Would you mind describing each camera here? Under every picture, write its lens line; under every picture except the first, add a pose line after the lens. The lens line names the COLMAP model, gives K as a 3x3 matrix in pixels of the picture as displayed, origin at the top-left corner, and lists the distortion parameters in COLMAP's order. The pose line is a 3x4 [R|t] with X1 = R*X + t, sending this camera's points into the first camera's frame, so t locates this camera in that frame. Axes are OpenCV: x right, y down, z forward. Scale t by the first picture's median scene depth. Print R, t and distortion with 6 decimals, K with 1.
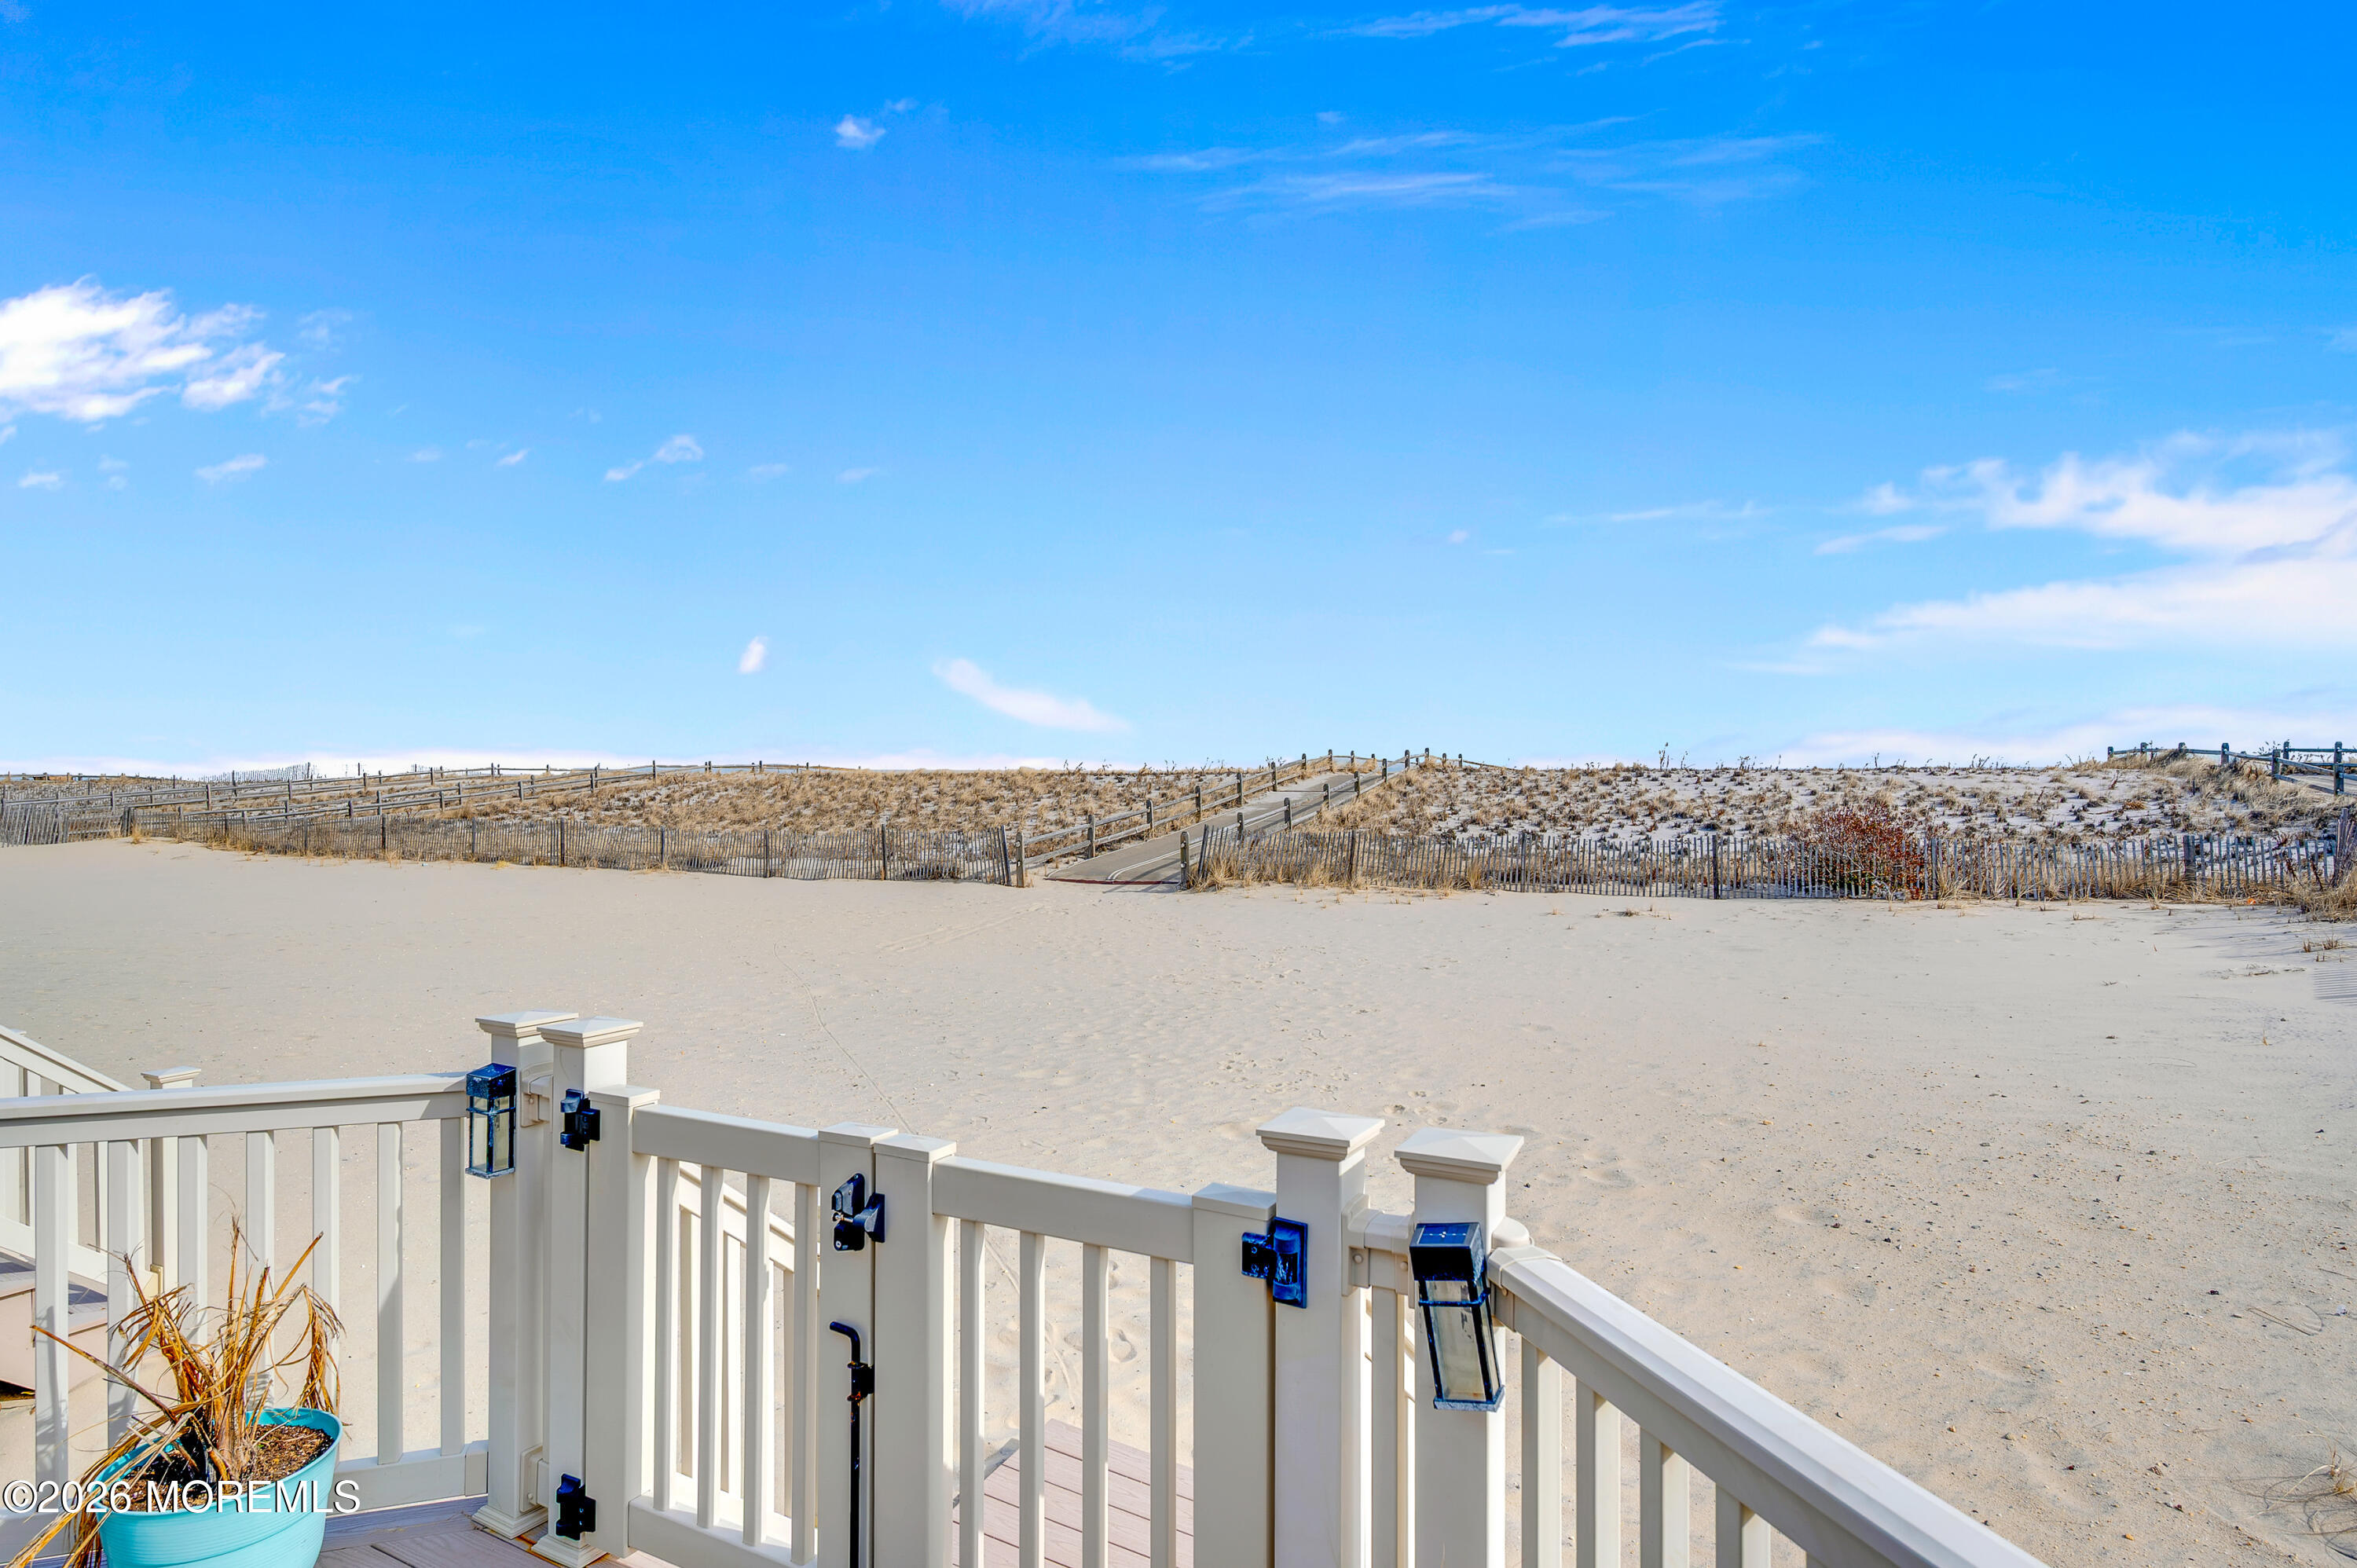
lens RADIAL K [[1355.2, 0, 1123.6], [0, 1355.2, 789.6], [0, 0, 1]] dist [0.008835, -0.001455]
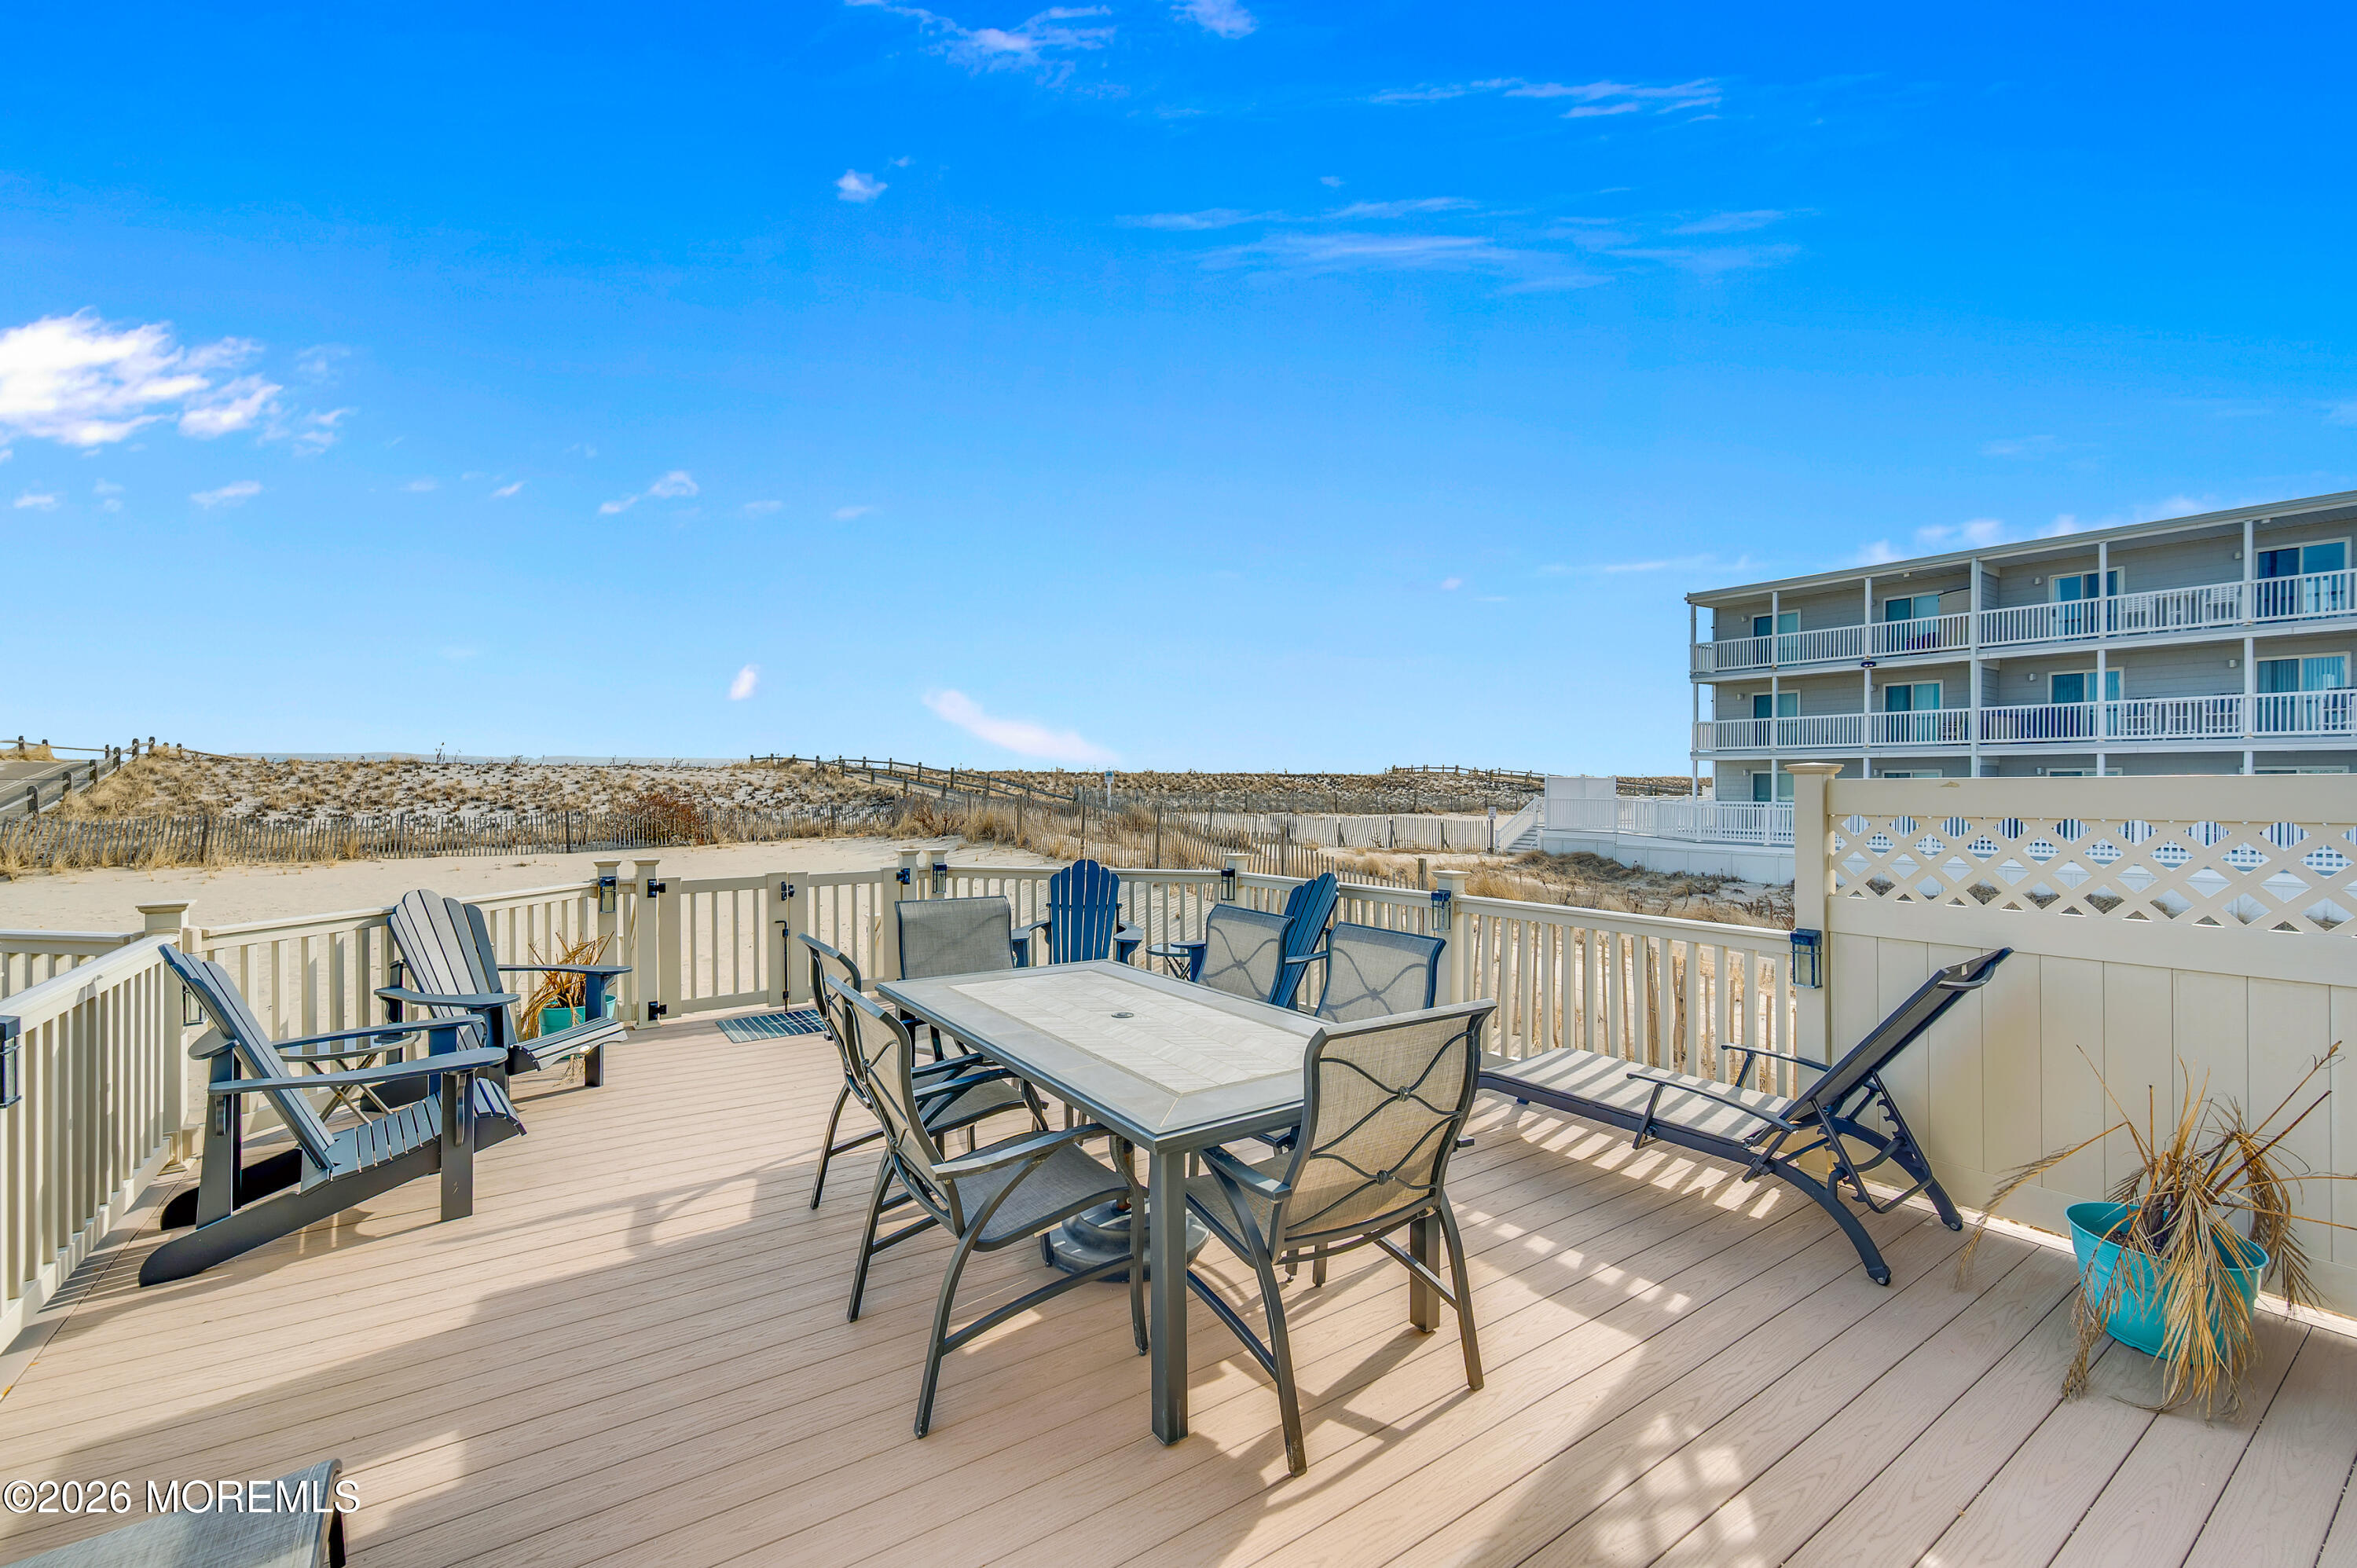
lens RADIAL K [[931.8, 0, 1219.3], [0, 931.8, 786.1], [0, 0, 1]] dist [0.000028, -0.000440]
pose [[0.449222, -0.000967, 0.893420, -0.081639], [-0.004928, 0.999982, 0.003560, -0.000390], [-0.893407, -0.006002, 0.449209, -0.053701]]
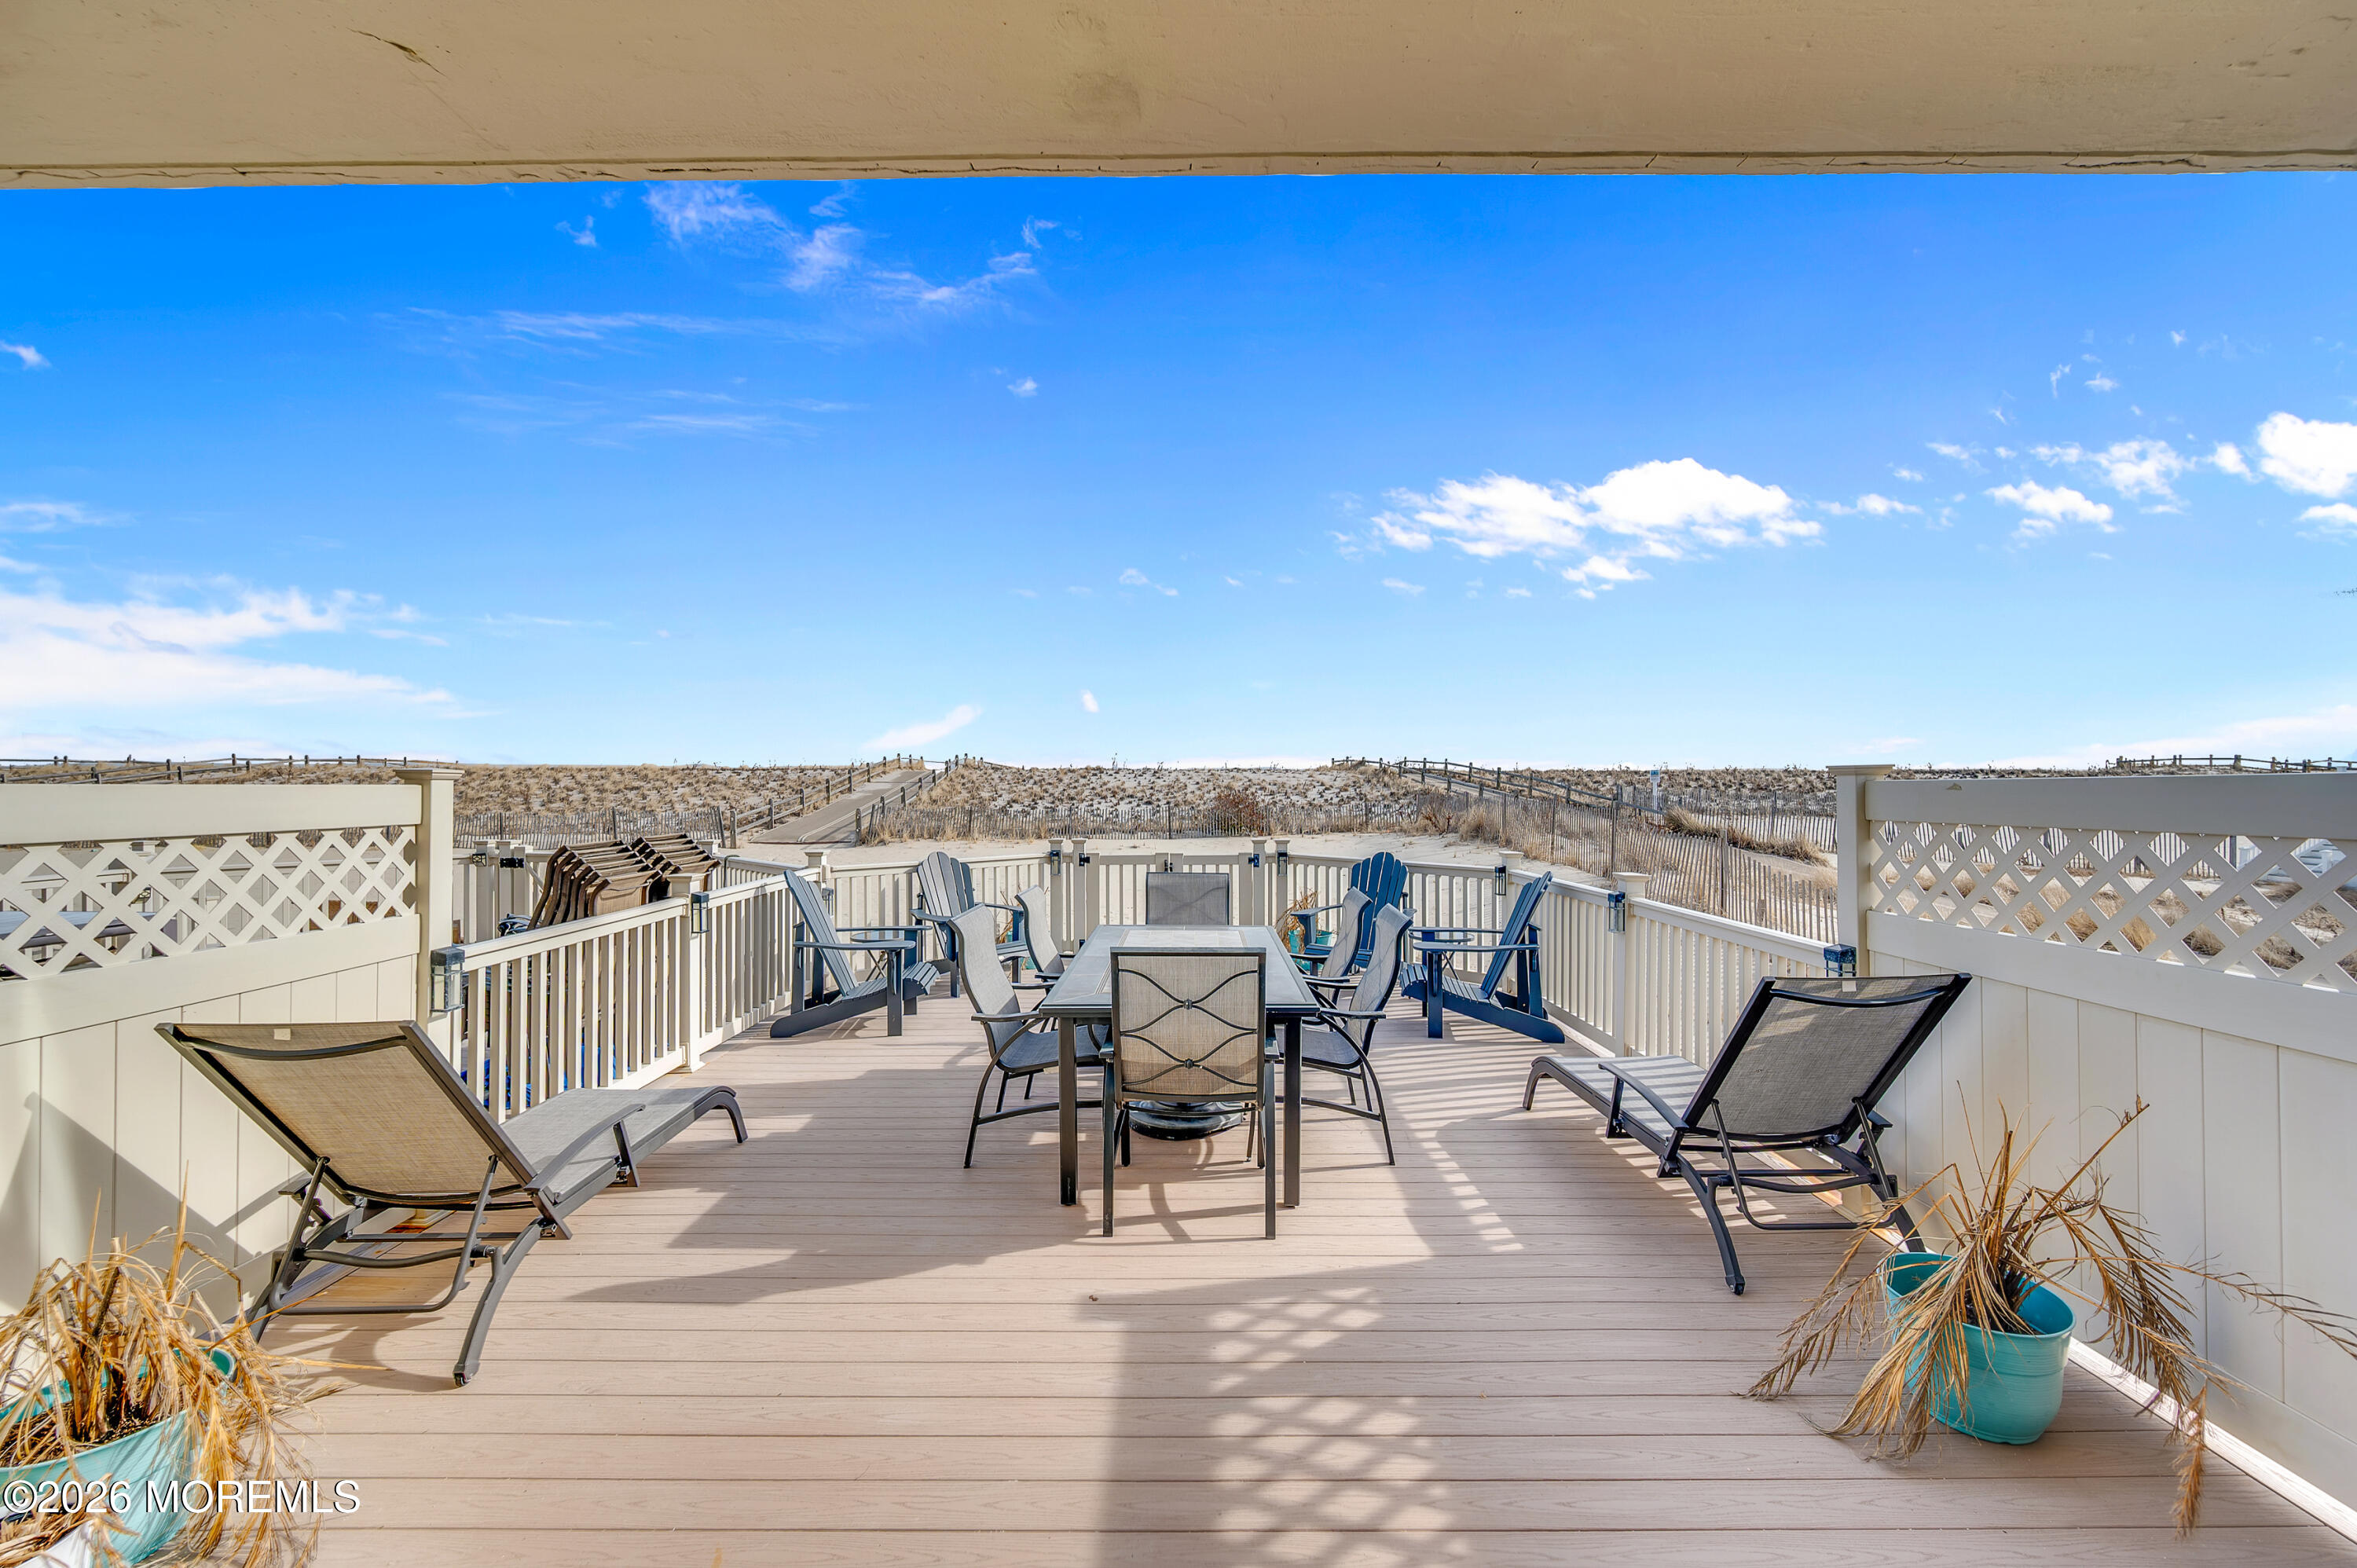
lens RADIAL K [[931.8, 0, 1219.3], [0, 931.8, 786.1], [0, 0, 1]] dist [0.000028, -0.000440]
pose [[0.873950, -0.002675, 0.486009, -0.070184], [-0.000123, 0.999984, 0.005724, -0.000794], [-0.486016, -0.005062, 0.873935, -0.089049]]
